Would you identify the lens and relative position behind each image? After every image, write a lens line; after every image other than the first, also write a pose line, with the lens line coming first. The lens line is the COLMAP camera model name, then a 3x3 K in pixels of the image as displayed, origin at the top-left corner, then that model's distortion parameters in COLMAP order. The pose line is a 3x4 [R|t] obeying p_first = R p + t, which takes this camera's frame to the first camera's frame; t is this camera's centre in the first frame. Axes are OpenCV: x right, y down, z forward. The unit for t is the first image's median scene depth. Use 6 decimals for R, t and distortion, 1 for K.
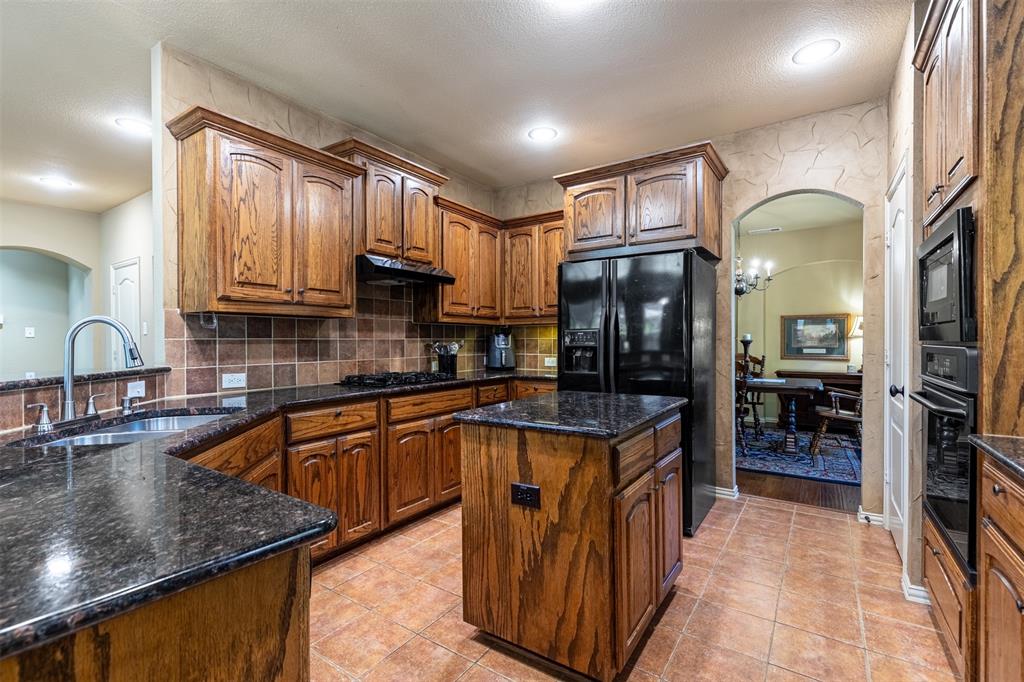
lens RADIAL K [[461.6, 0, 513.4], [0, 461.6, 344.9], [0, 0, 1]] dist [0.013734, -0.000027]
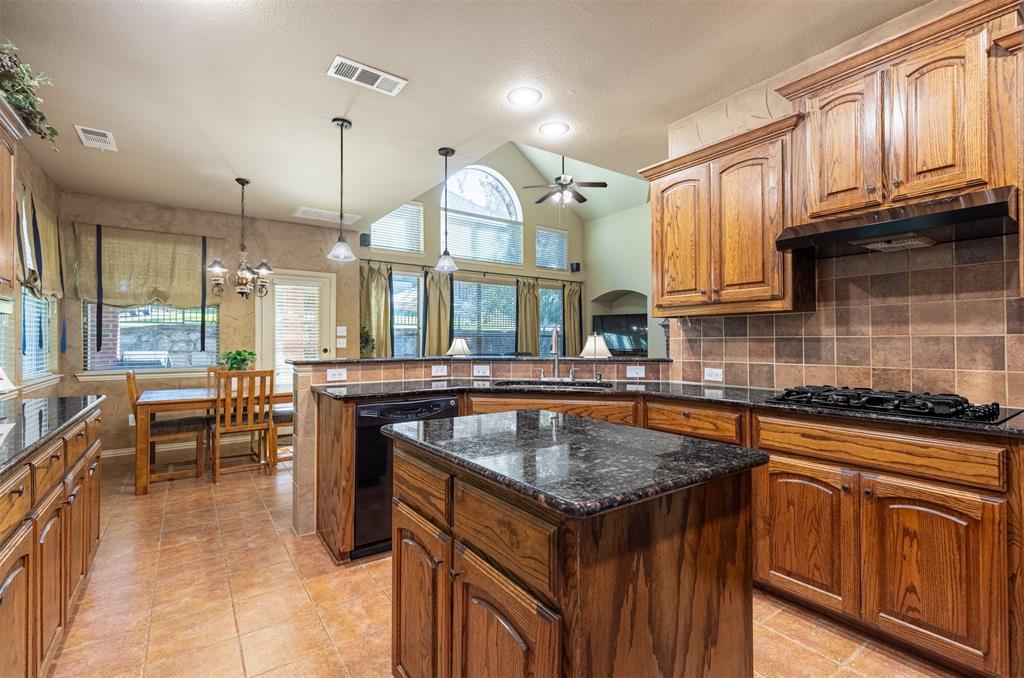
lens RADIAL K [[461.6, 0, 511.5], [0, 461.6, 337.9], [0, 0, 1]] dist [0.013734, -0.000027]
pose [[-0.353691, 0.000564, -0.935362, 0.578161], [-0.001412, 0.999998, 0.001137, -0.012070], [0.935361, 0.001723, -0.353689, 0.860435]]
